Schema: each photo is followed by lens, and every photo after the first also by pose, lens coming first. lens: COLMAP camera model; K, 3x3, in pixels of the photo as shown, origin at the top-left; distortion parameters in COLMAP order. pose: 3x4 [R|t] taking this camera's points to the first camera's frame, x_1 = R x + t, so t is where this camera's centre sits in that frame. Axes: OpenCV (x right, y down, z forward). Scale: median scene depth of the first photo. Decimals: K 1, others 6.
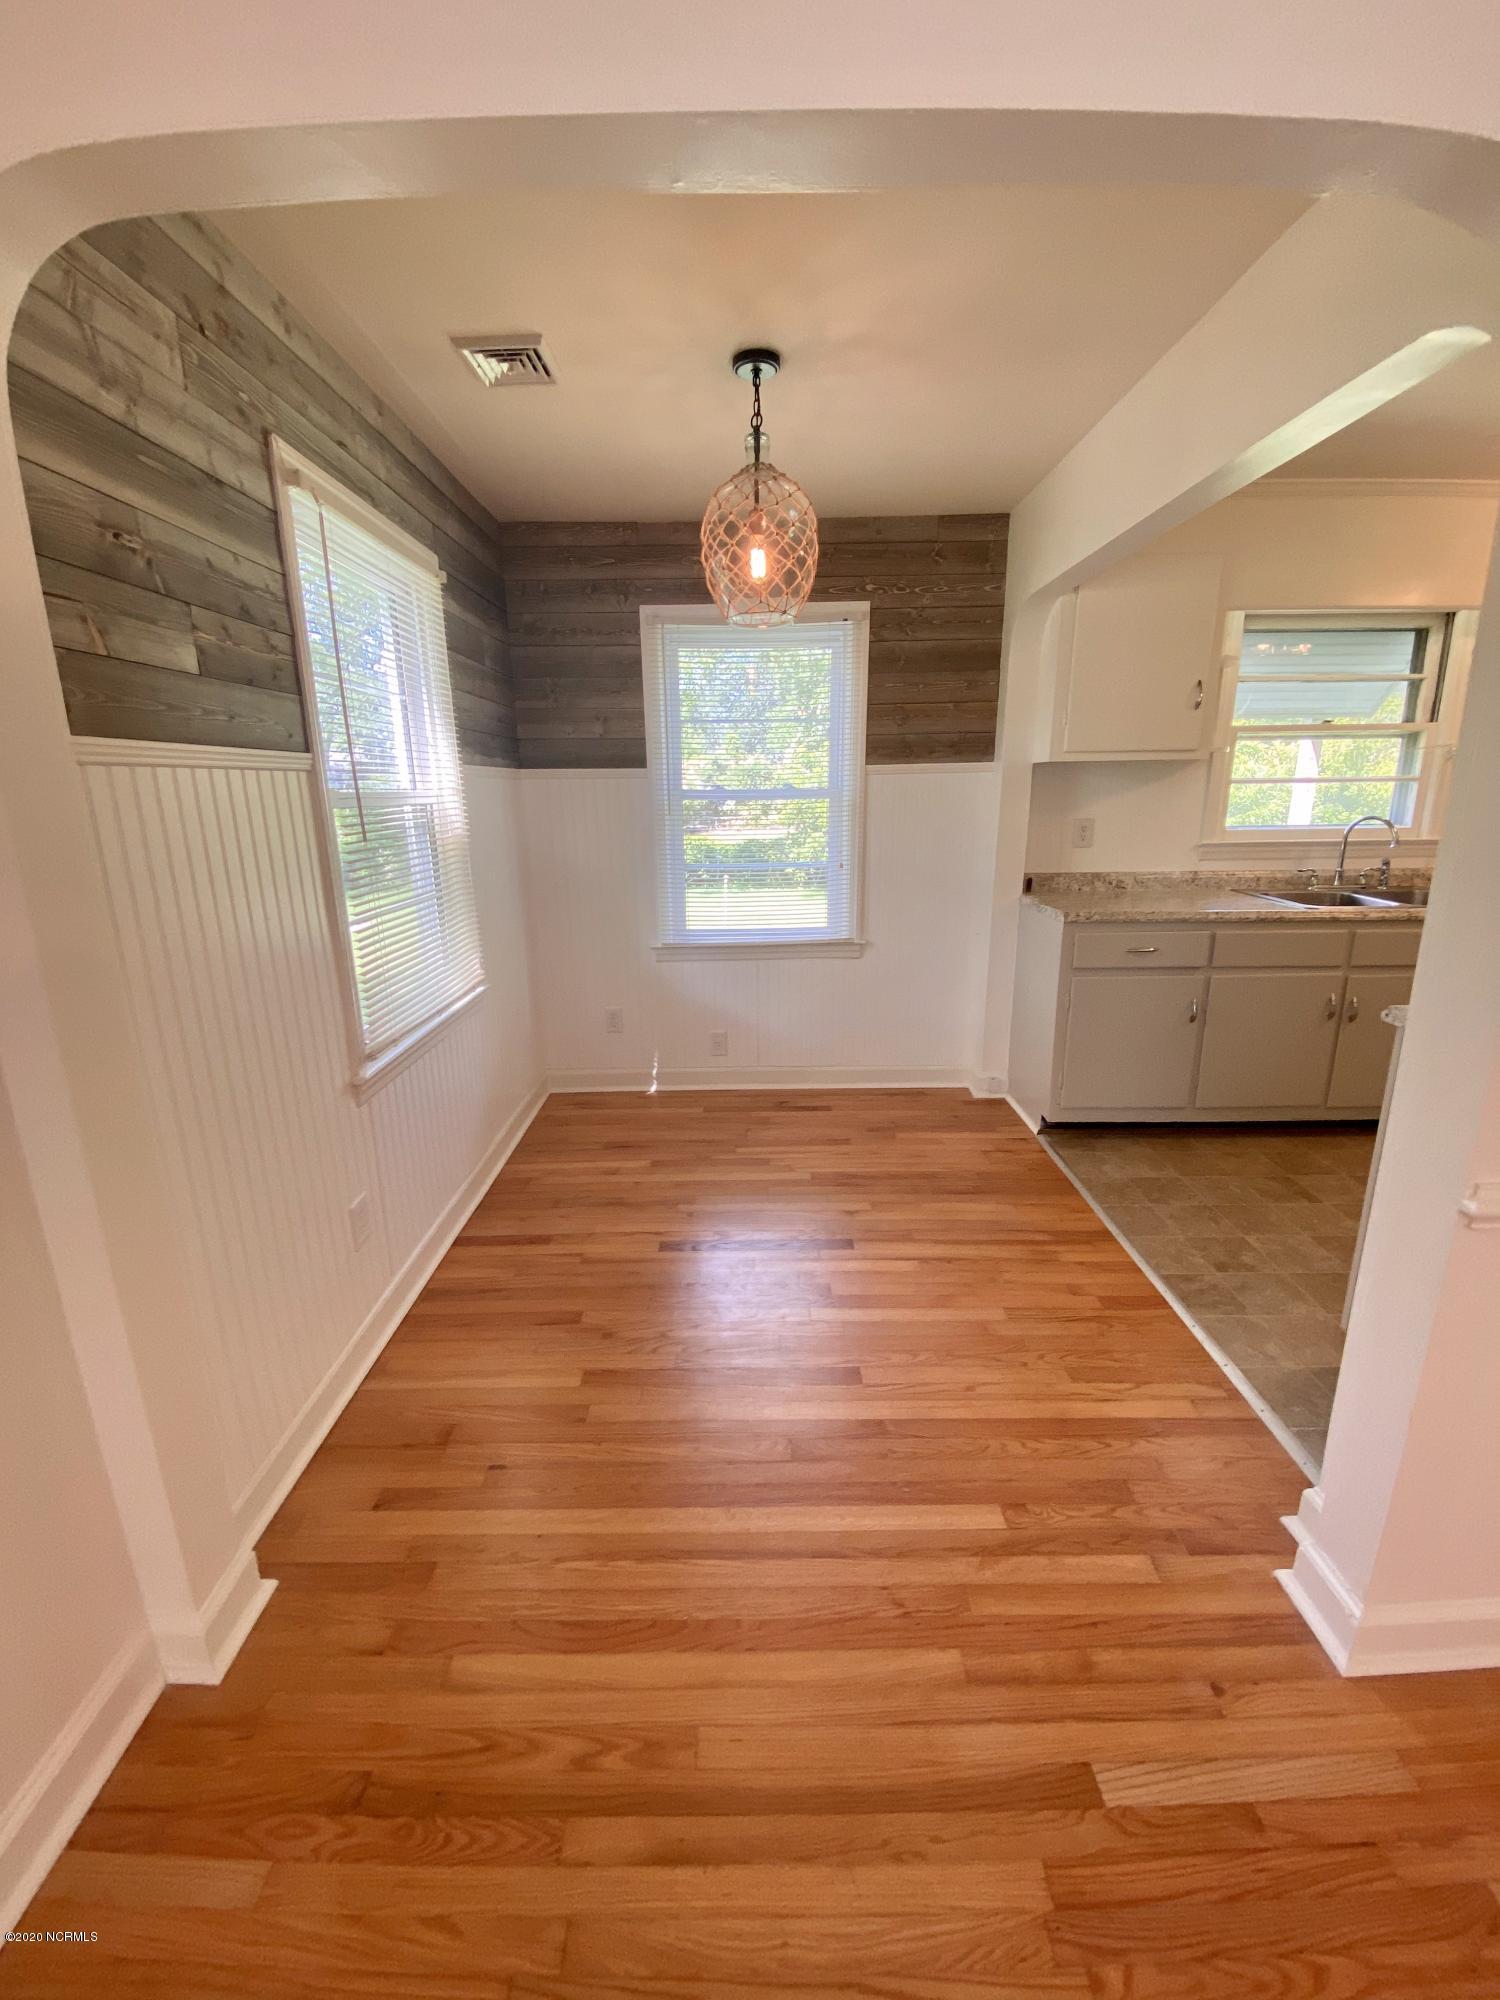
lens RADIAL K [[818.3, 0, 732.8], [0, 818.3, 1003.4], [0, 0, 1]] dist [-0.000312, -0.003257]
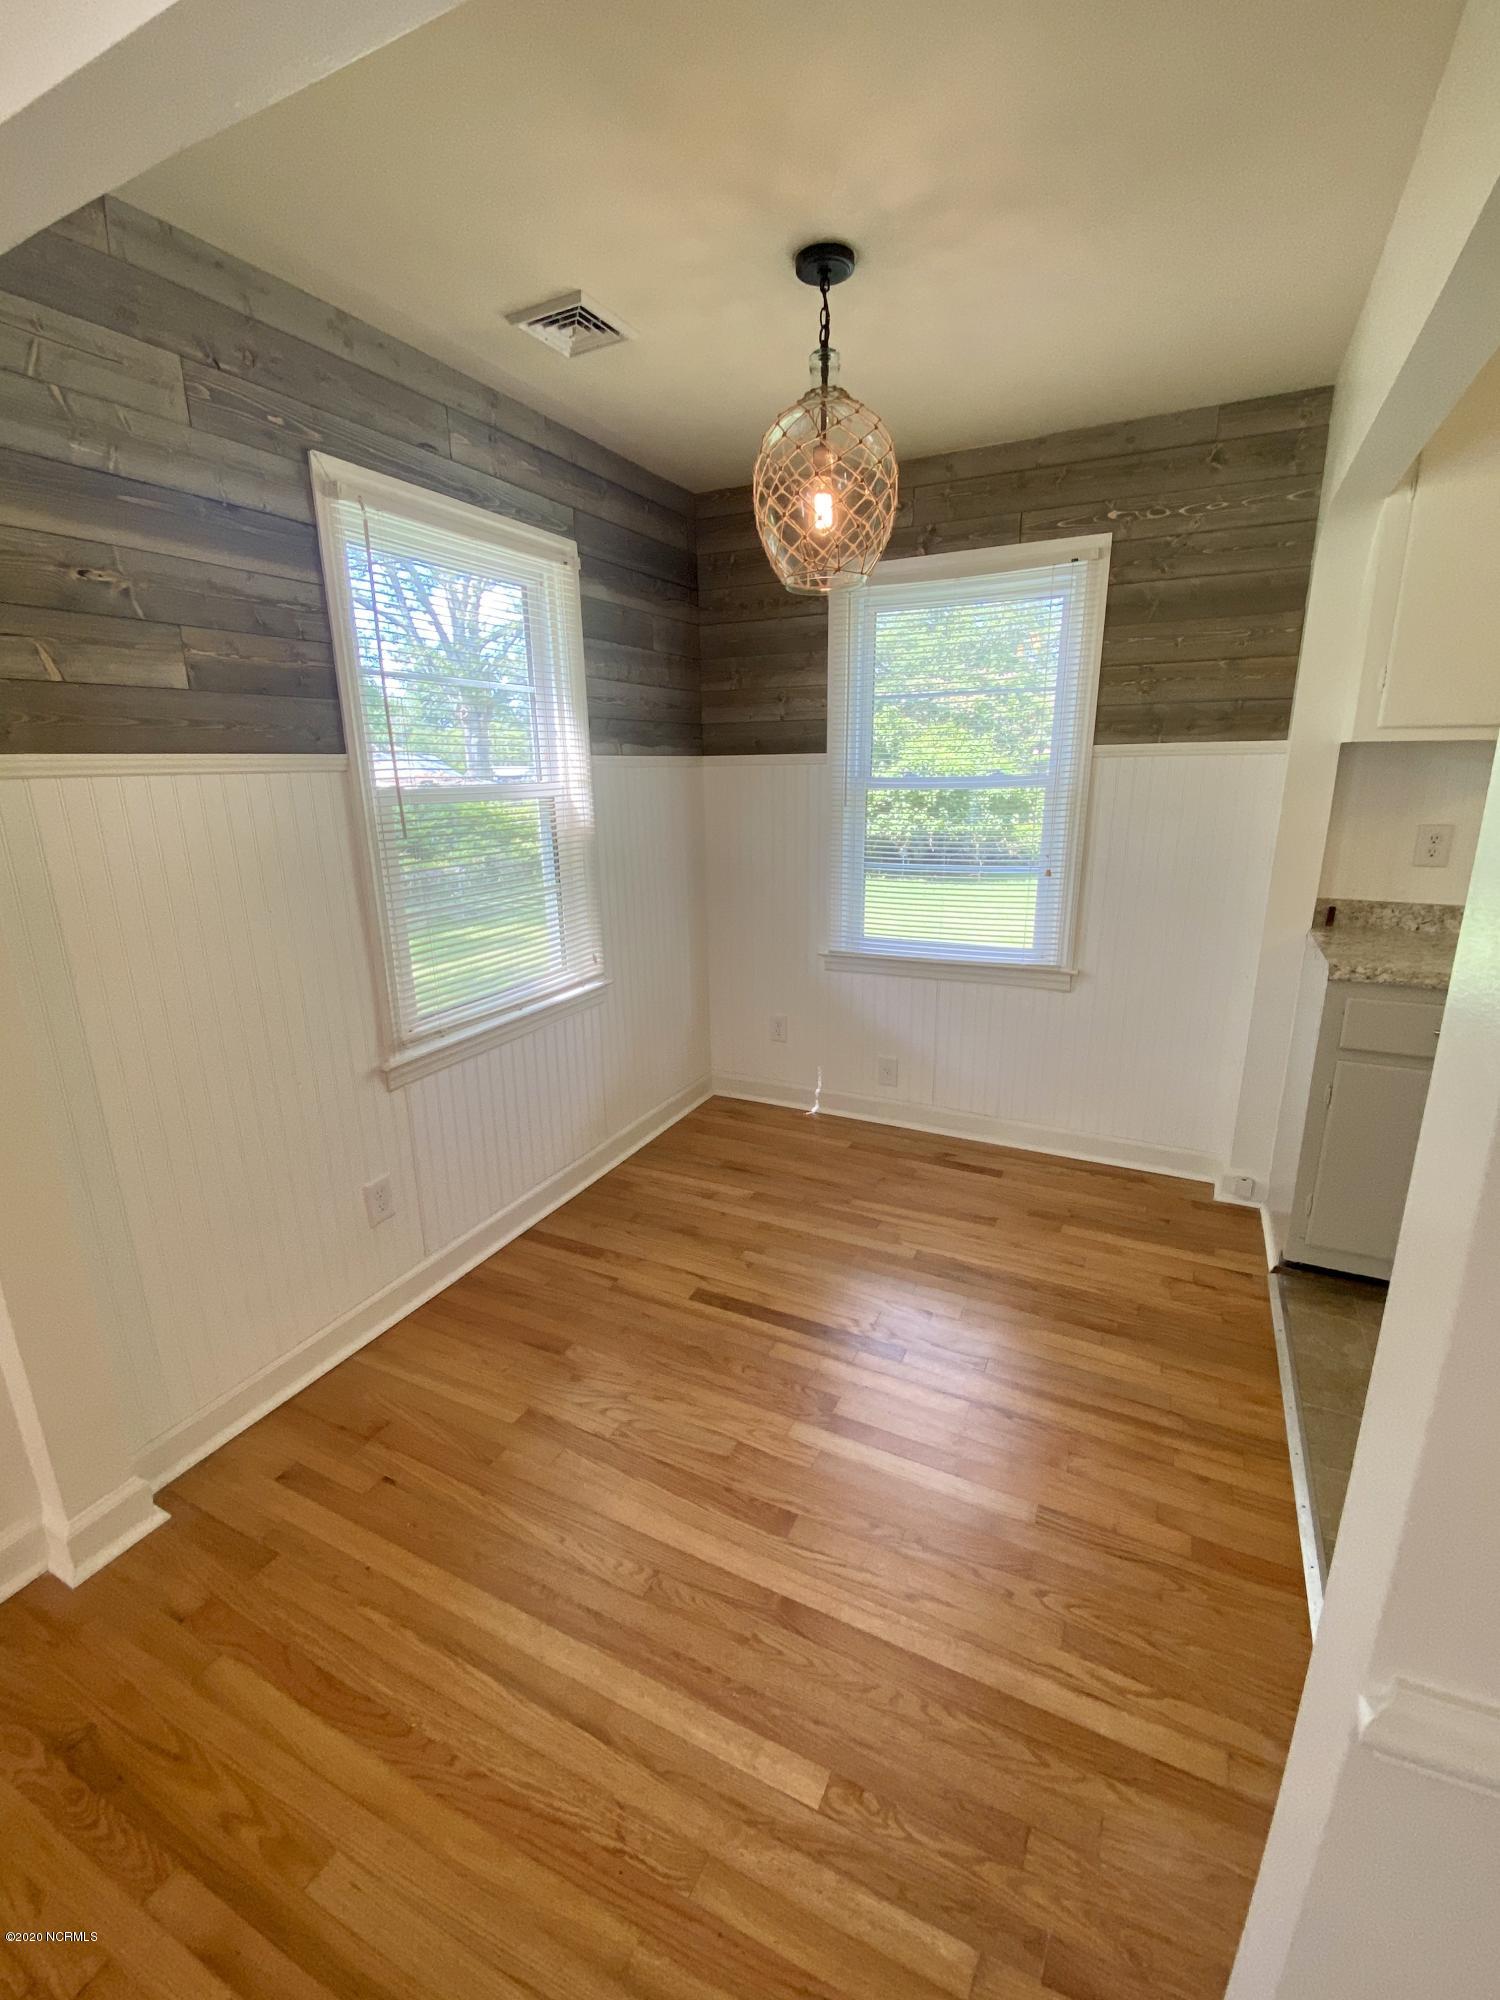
lens RADIAL K [[862.2, 0, 730.7], [0, 862.2, 1001.0], [0, 0, 1]] dist [0.004193, -0.009162]
pose [[0.896284, 0.117544, -0.427621, 0.313903], [-0.110092, 0.993025, 0.042210, -0.066842], [0.429599, 0.009246, 0.902972, 0.157936]]
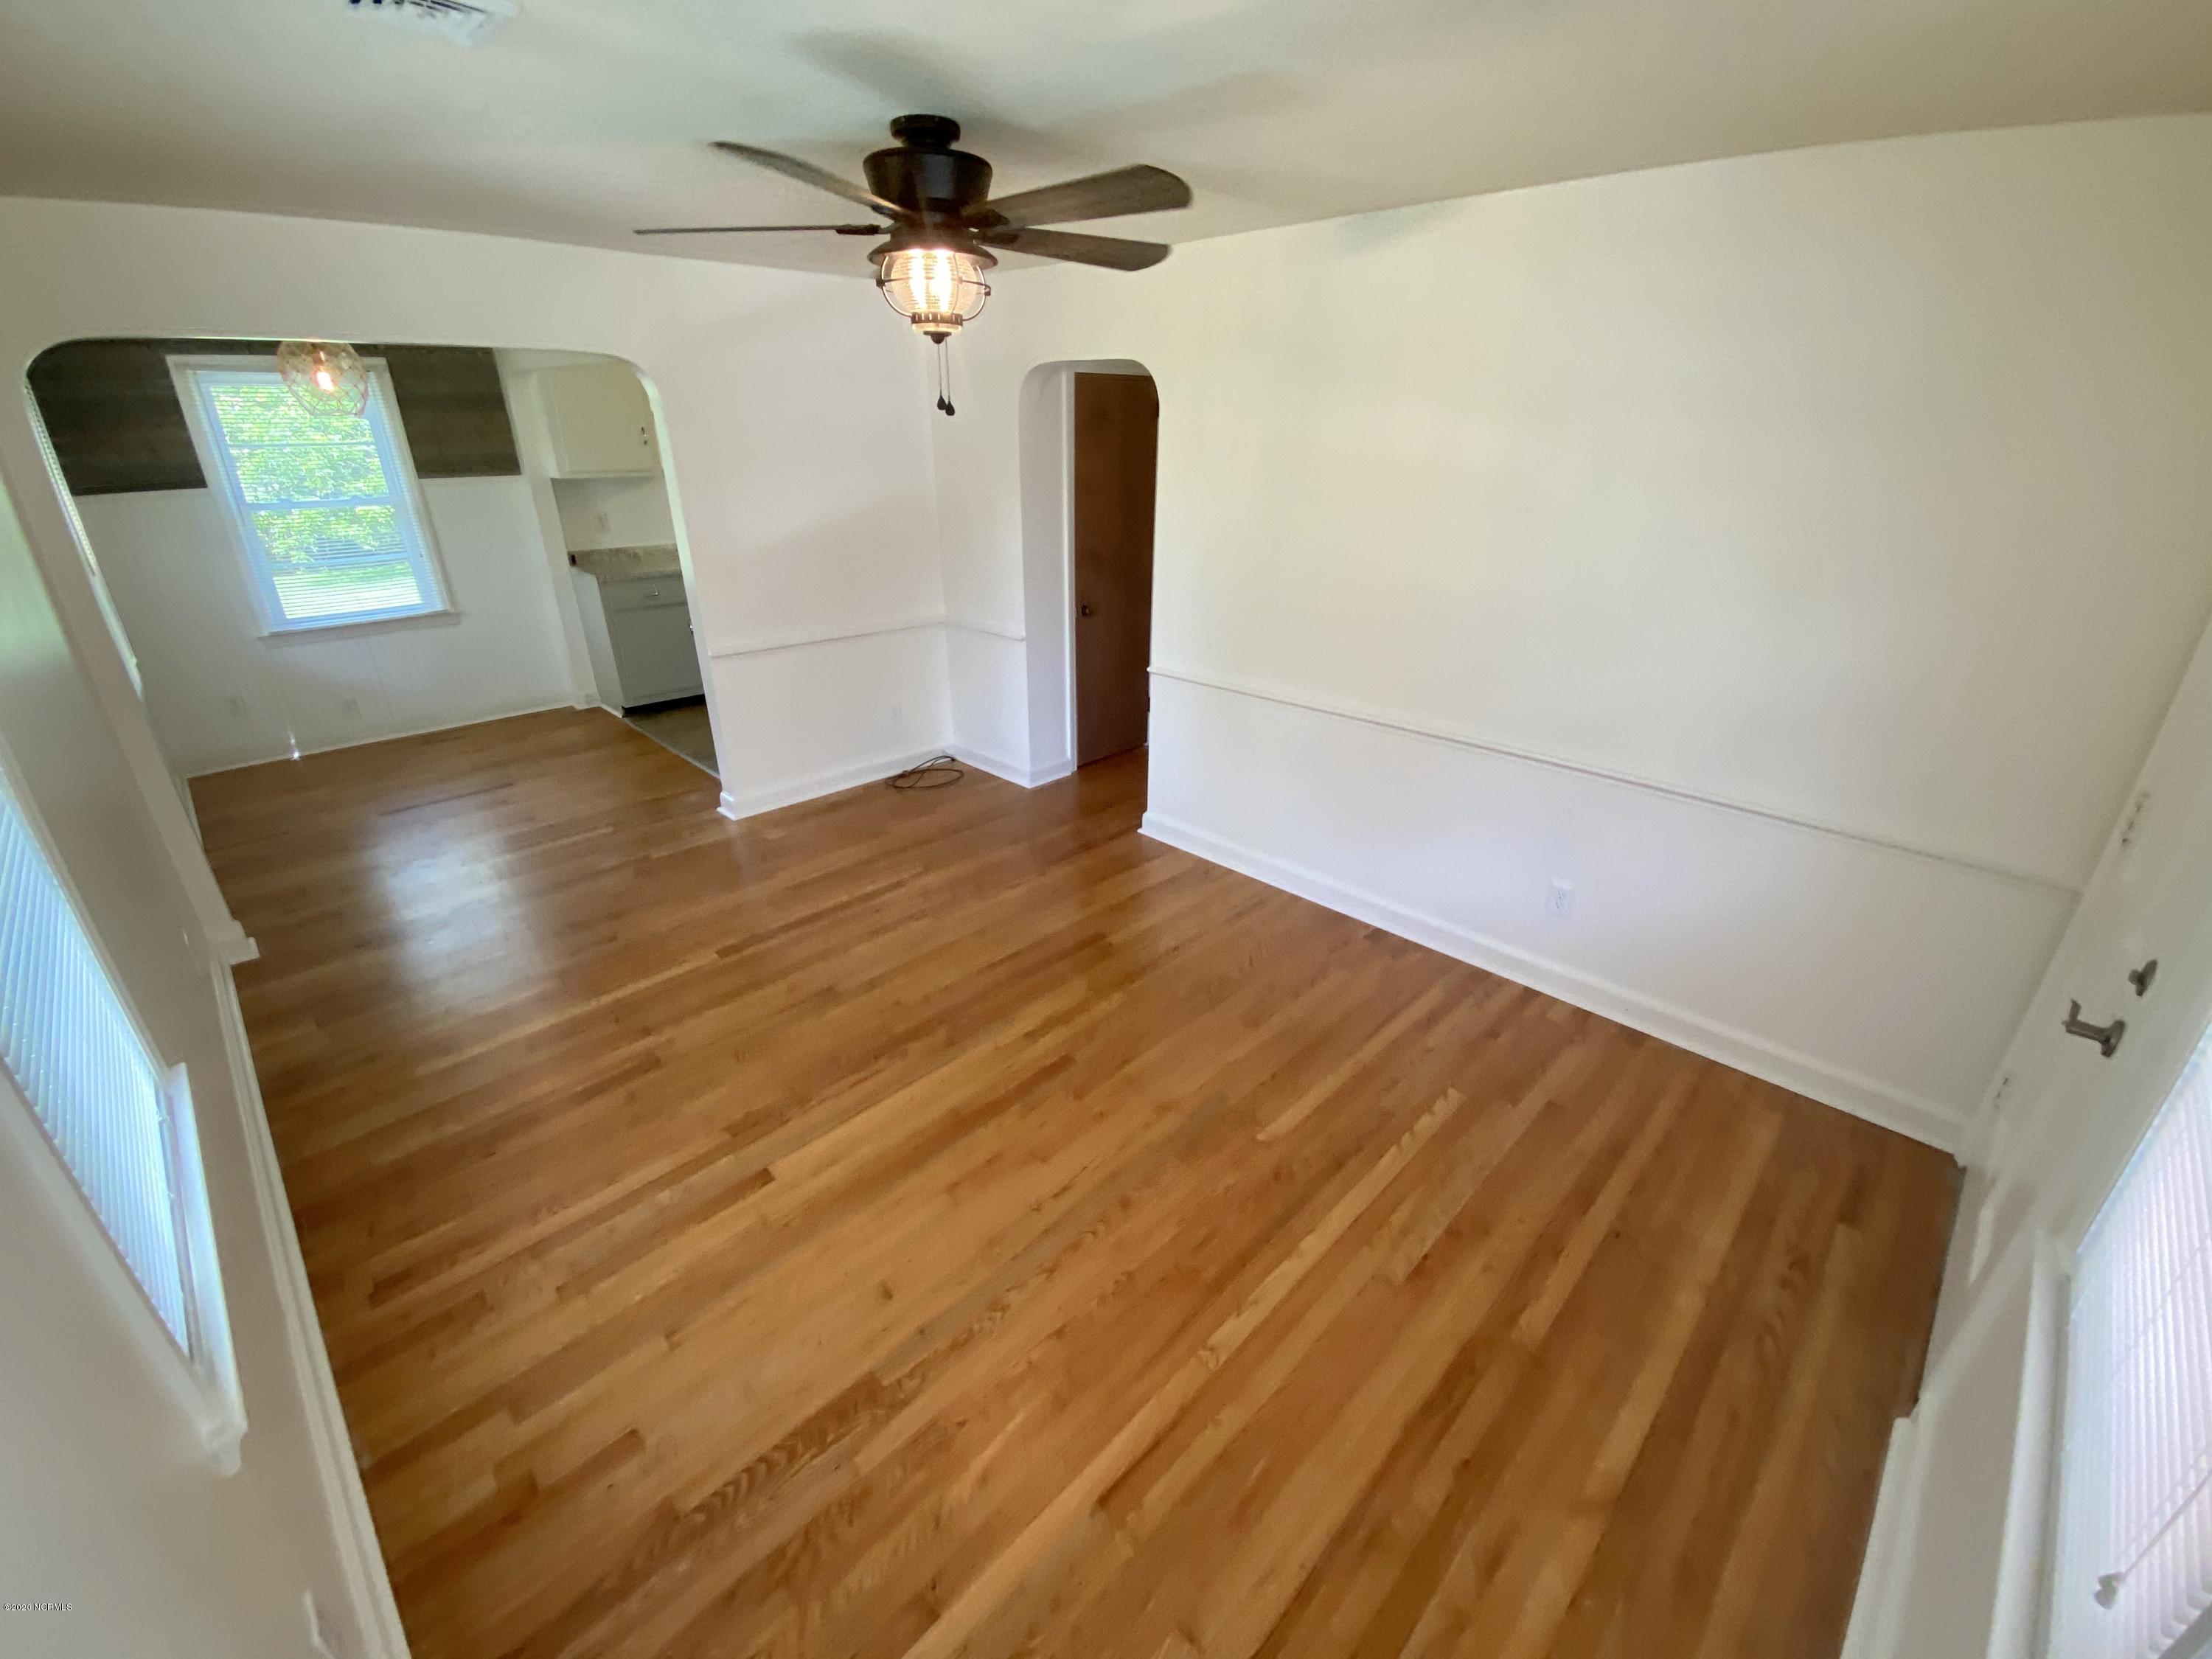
lens RADIAL K [[905.1, 0, 1098.3], [0, 905.1, 838.2], [0, 0, 1]] dist [-0.000312, -0.003257]
pose [[0.694057, -0.281969, 0.662404, -0.295295], [0.163806, 0.957825, 0.236089, 0.152783], [-0.701037, -0.055354, 0.710974, -1.222781]]
